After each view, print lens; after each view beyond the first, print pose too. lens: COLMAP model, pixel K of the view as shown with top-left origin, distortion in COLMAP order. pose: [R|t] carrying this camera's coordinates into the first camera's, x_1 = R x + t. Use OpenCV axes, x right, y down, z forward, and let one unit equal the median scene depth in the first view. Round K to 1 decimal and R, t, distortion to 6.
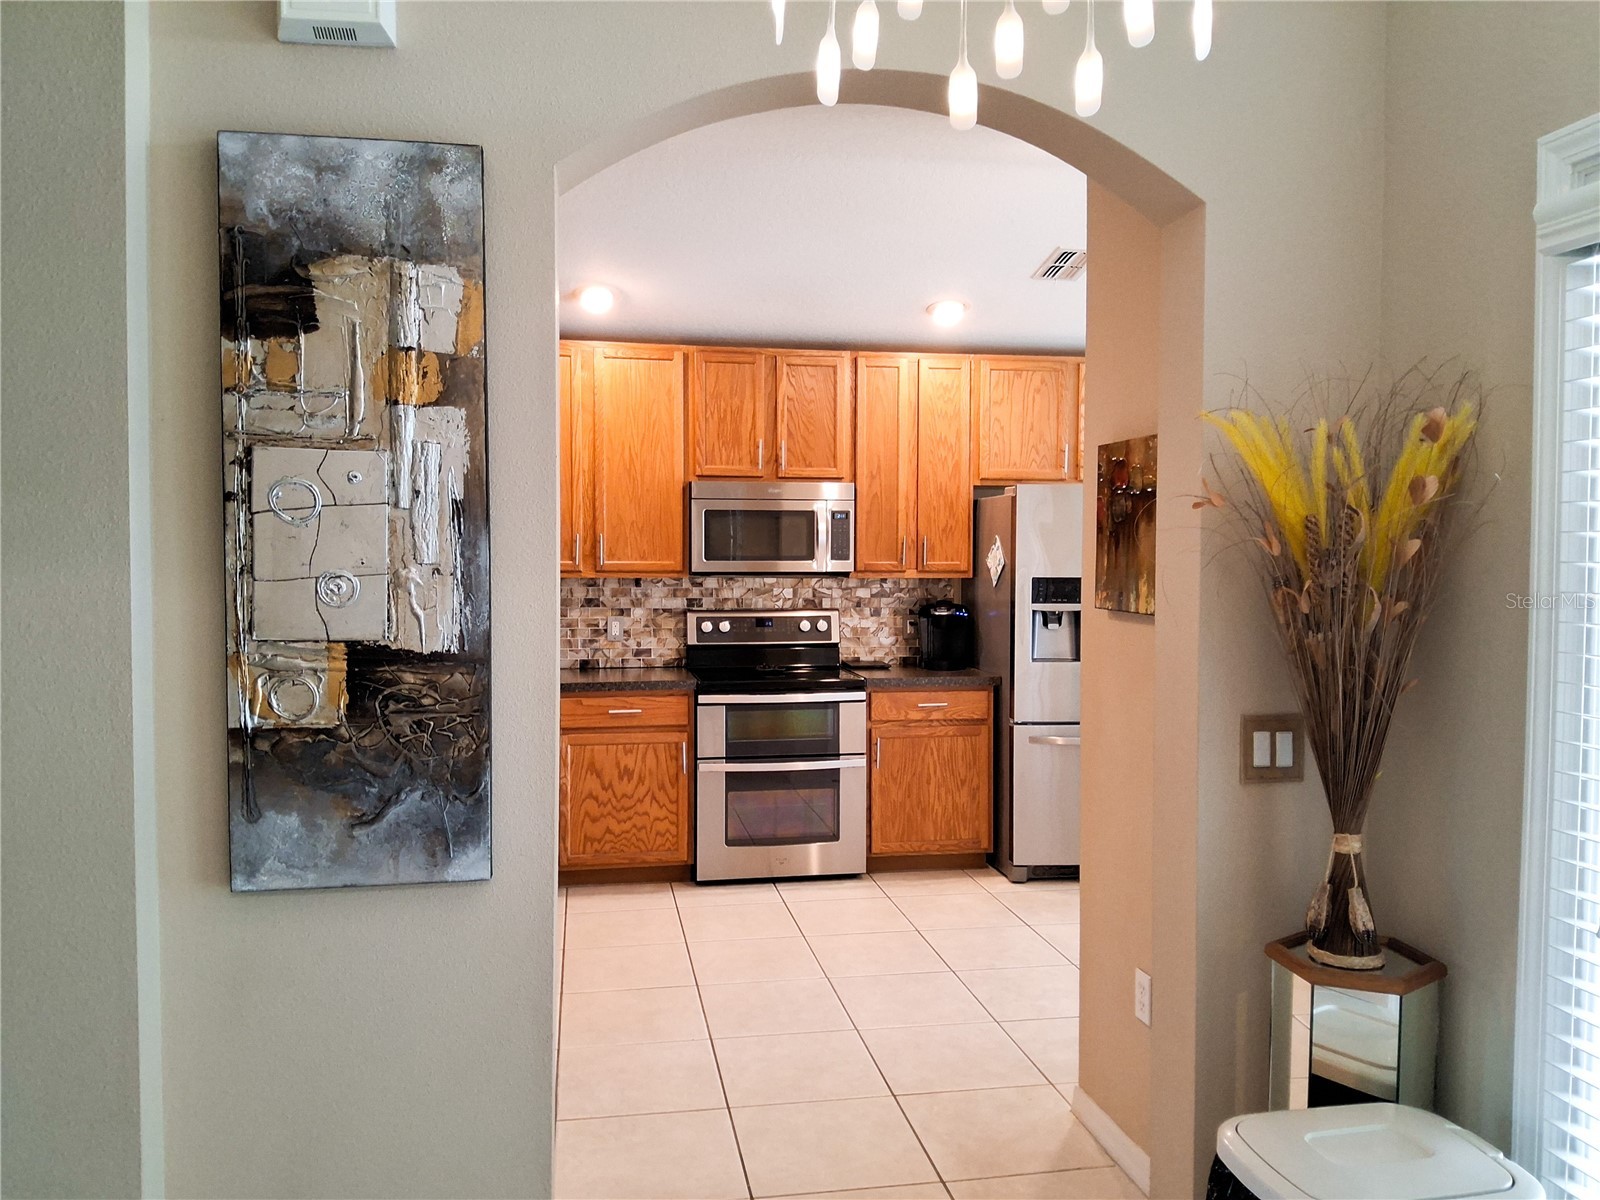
lens RADIAL K [[1188.1, 0, 795.1], [0, 1188.1, 599.6], [0, 0, 1]] dist [0.059553, -0.101530]
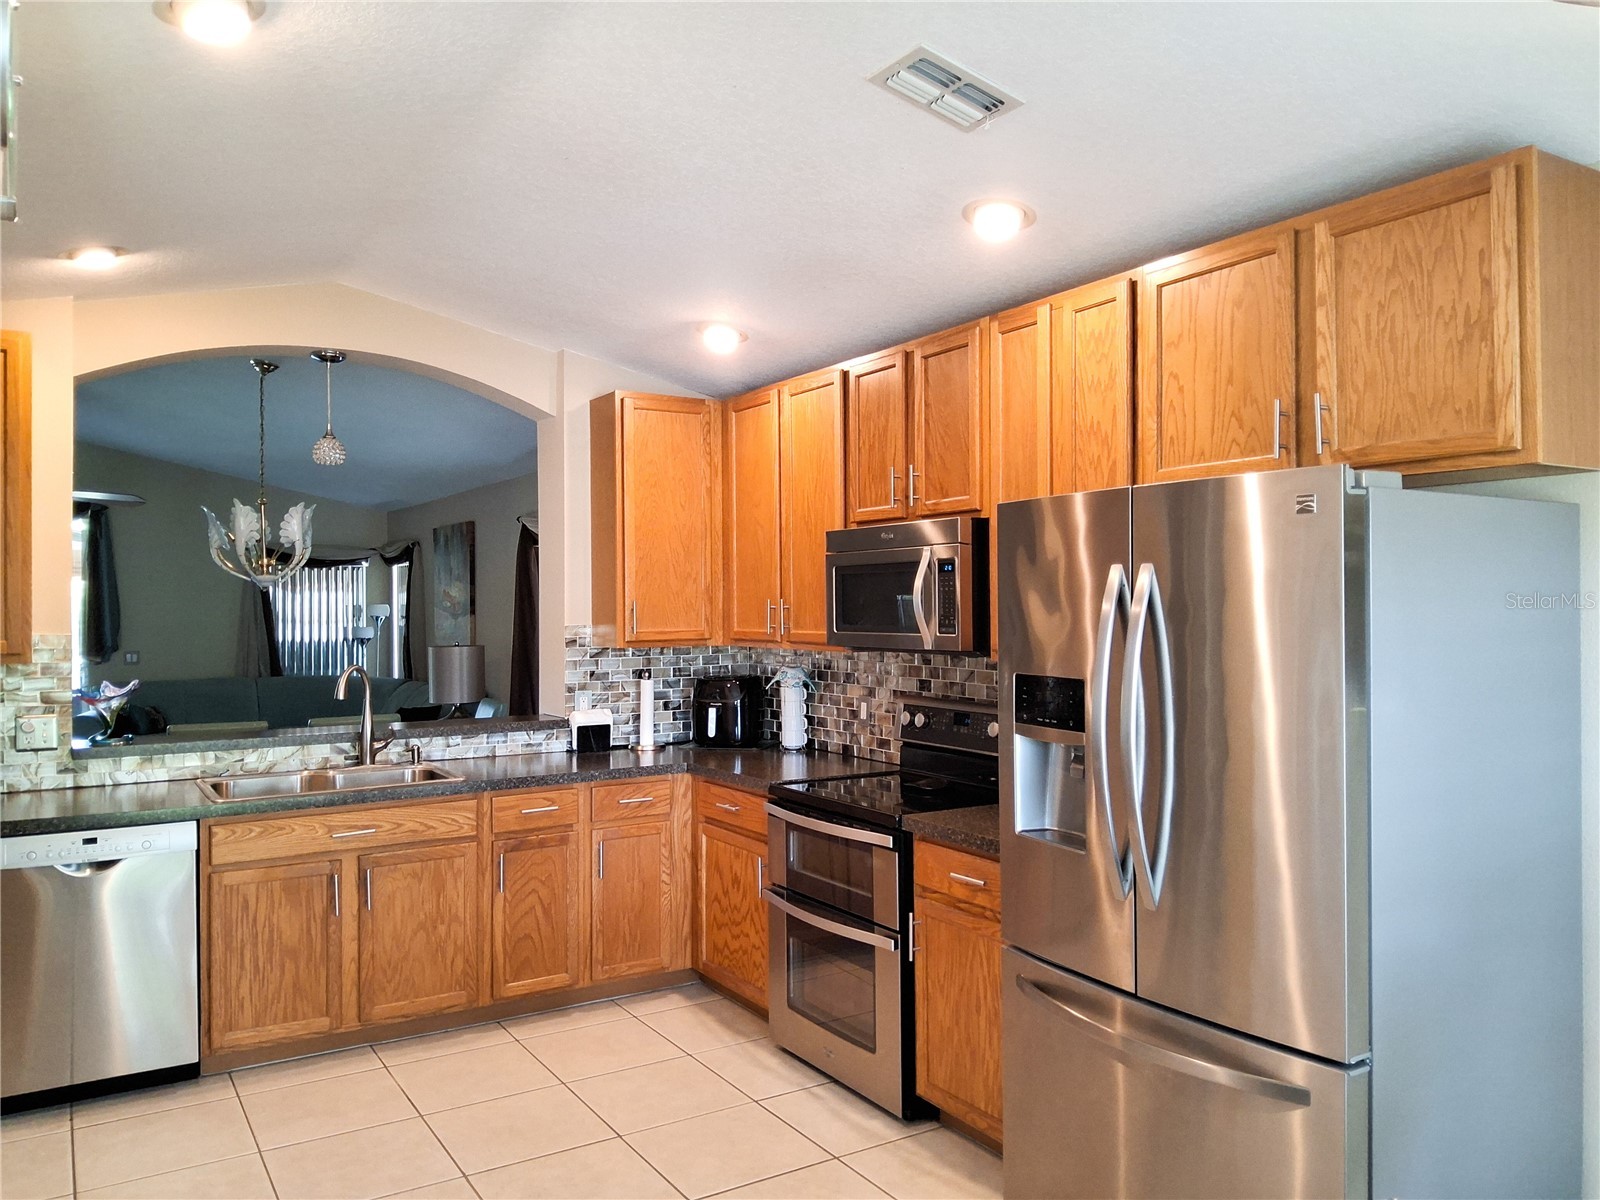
lens RADIAL K [[1188.1, 0, 797.7], [0, 1188.1, 597.9], [0, 0, 1]] dist [0.059553, -0.101530]
pose [[0.373185, -0.009815, -0.927705, 0.605537], [-0.028080, 0.999366, -0.021869, -0.035350], [0.927332, 0.034211, 0.372673, 0.652538]]
